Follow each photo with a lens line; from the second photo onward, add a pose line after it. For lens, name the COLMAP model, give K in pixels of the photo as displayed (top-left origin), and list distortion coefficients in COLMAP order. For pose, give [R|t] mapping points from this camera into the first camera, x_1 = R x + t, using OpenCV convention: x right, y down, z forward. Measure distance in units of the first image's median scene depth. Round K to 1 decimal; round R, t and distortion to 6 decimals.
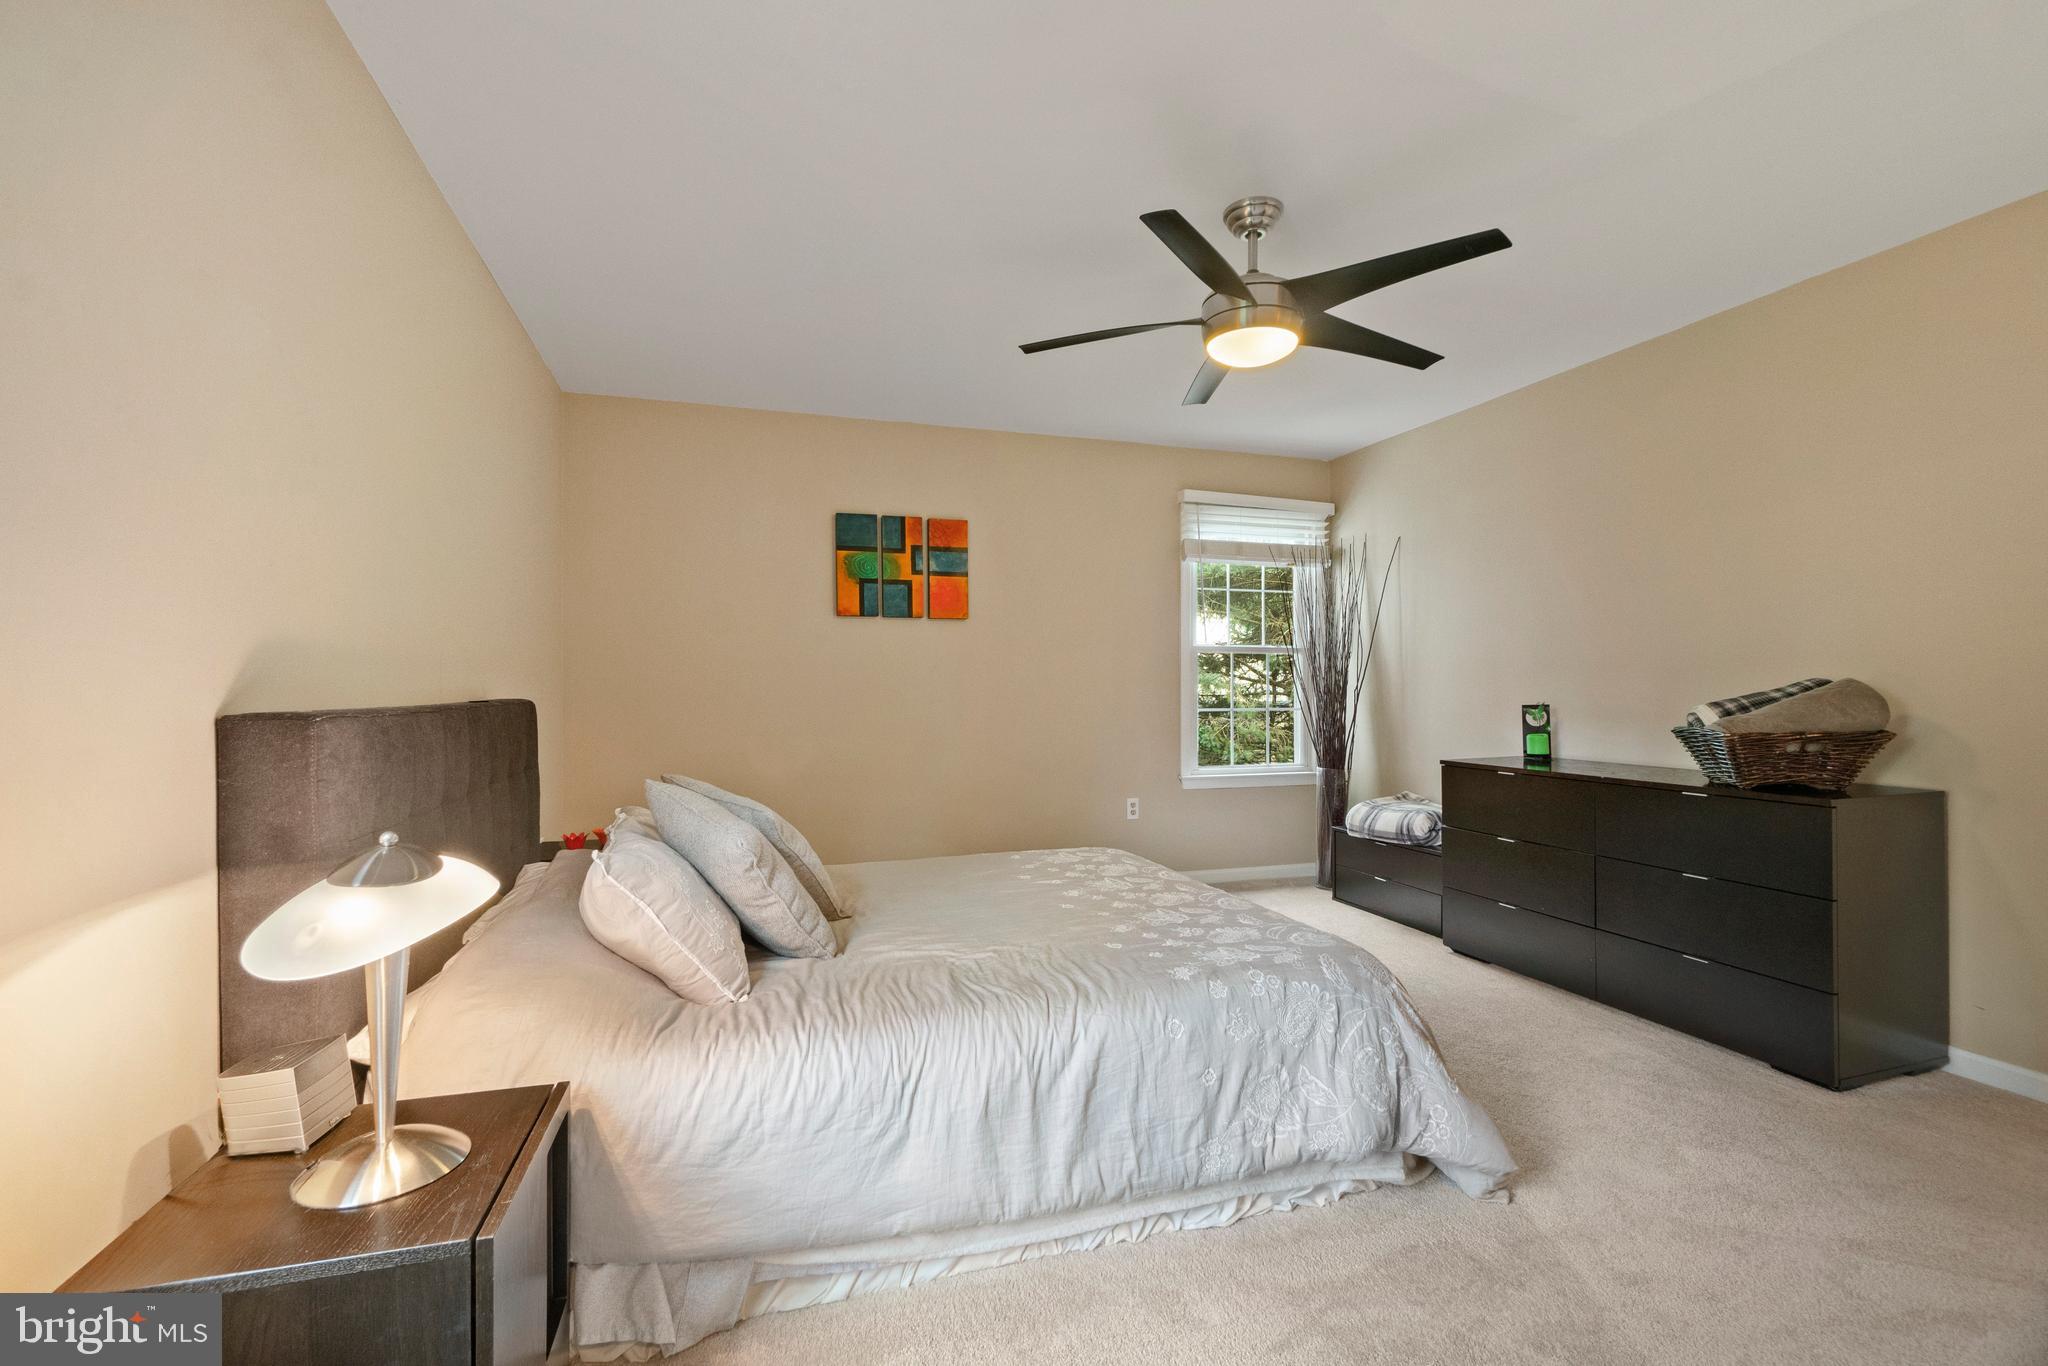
lens RADIAL K [[894.2, 0, 1016.0], [0, 894.2, 681.5], [0, 0, 1]] dist [0.001005, 0.000108]
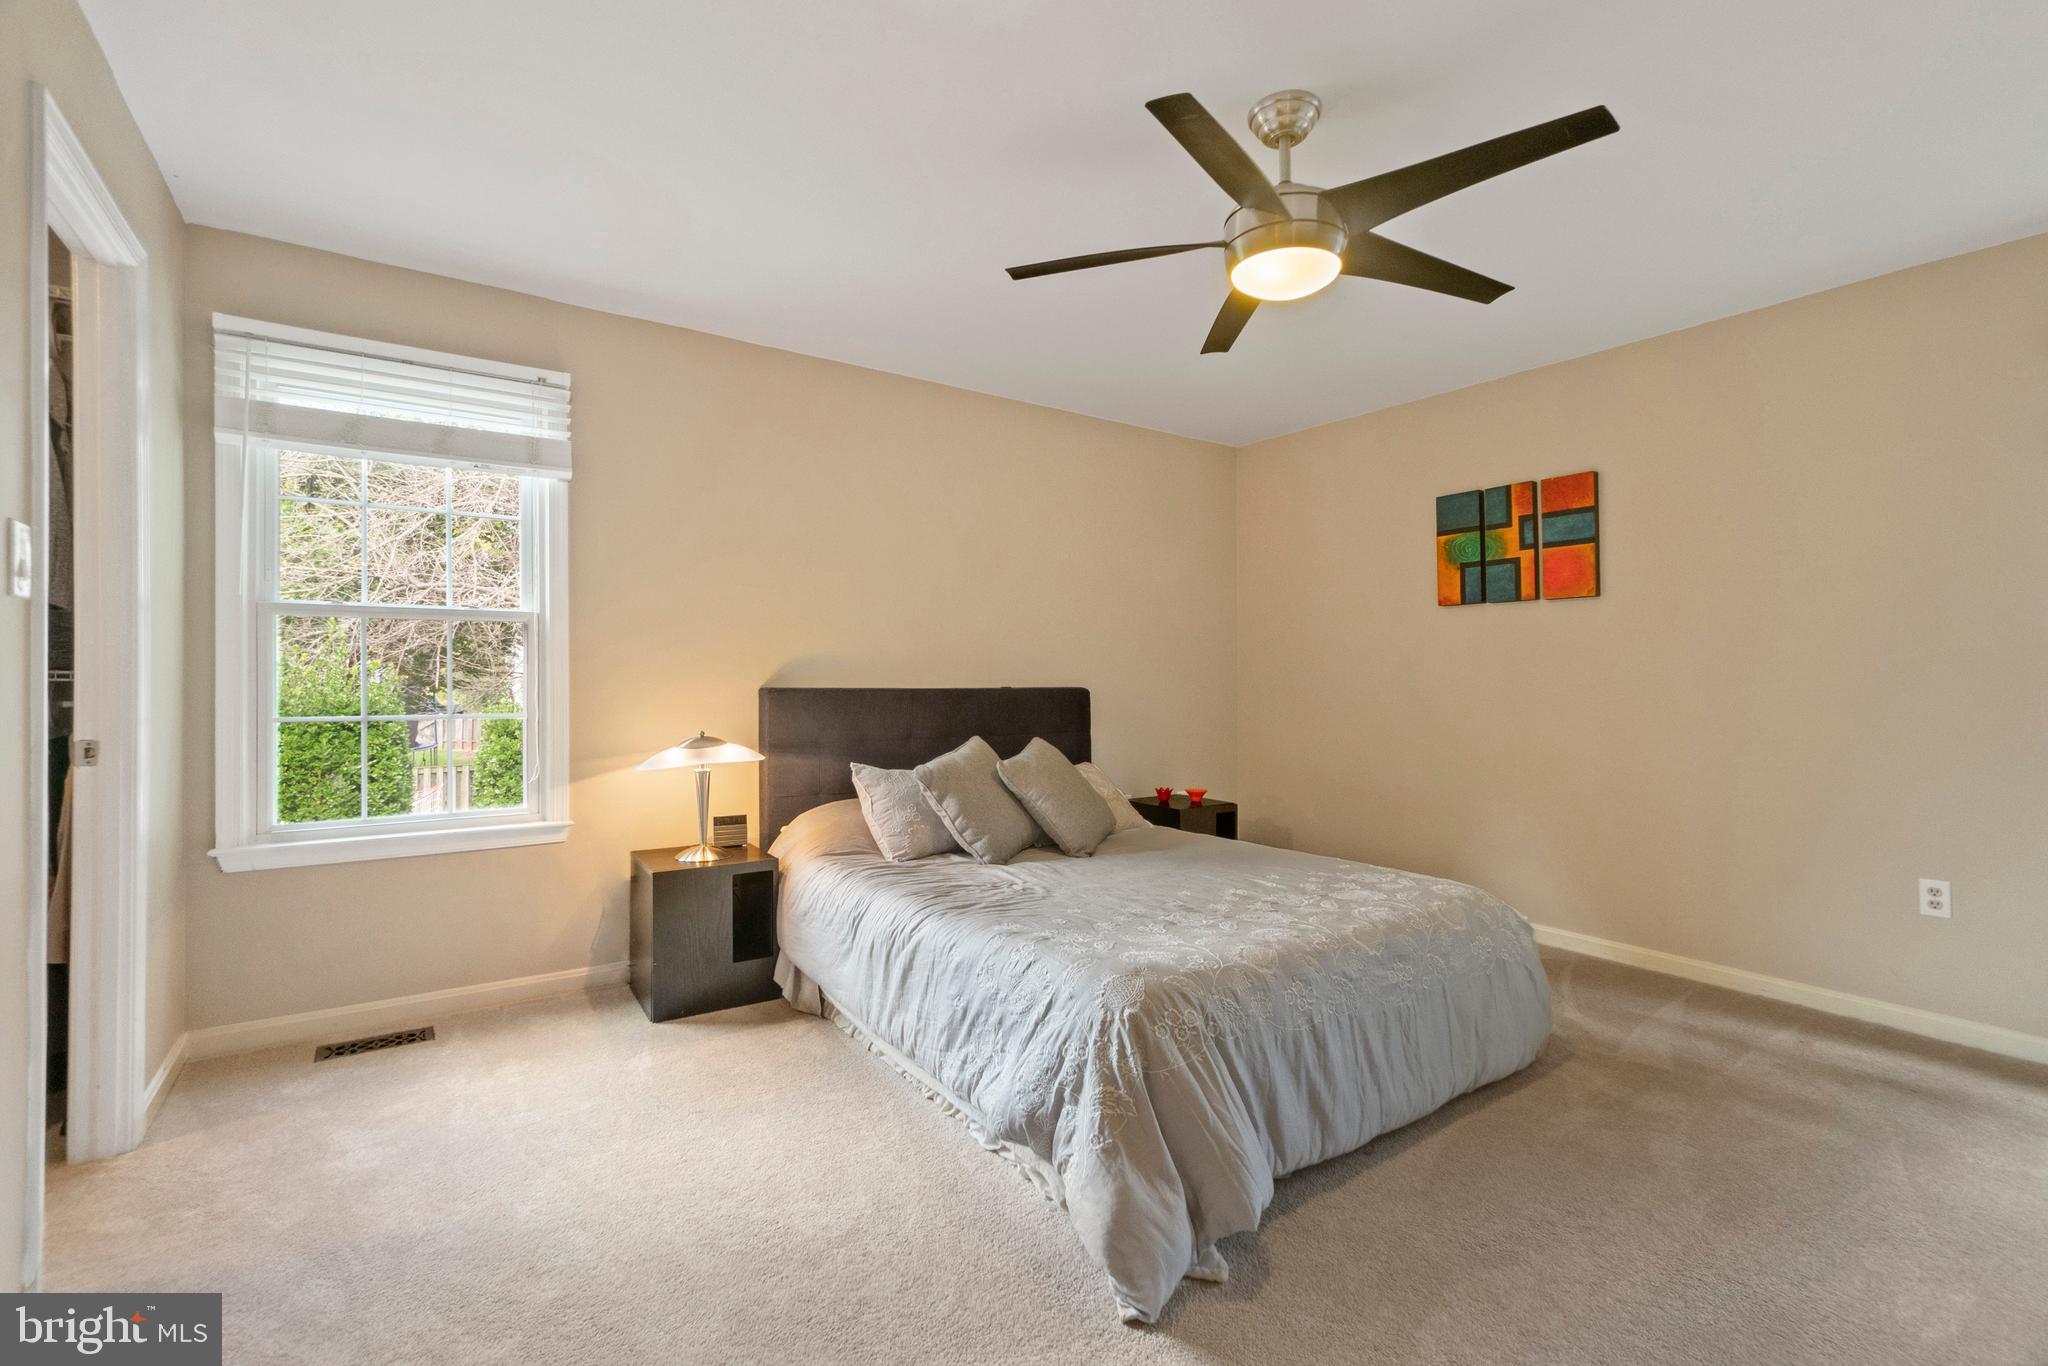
lens RADIAL K [[894.2, 0, 1016.0], [0, 894.2, 681.5], [0, 0, 1]] dist [0.001005, 0.000108]
pose [[0.302679, 0.005548, -0.953076, 0.558717], [-0.005869, 0.999975, 0.003957, 0.004462], [0.953075, 0.004396, 0.302704, 0.290964]]
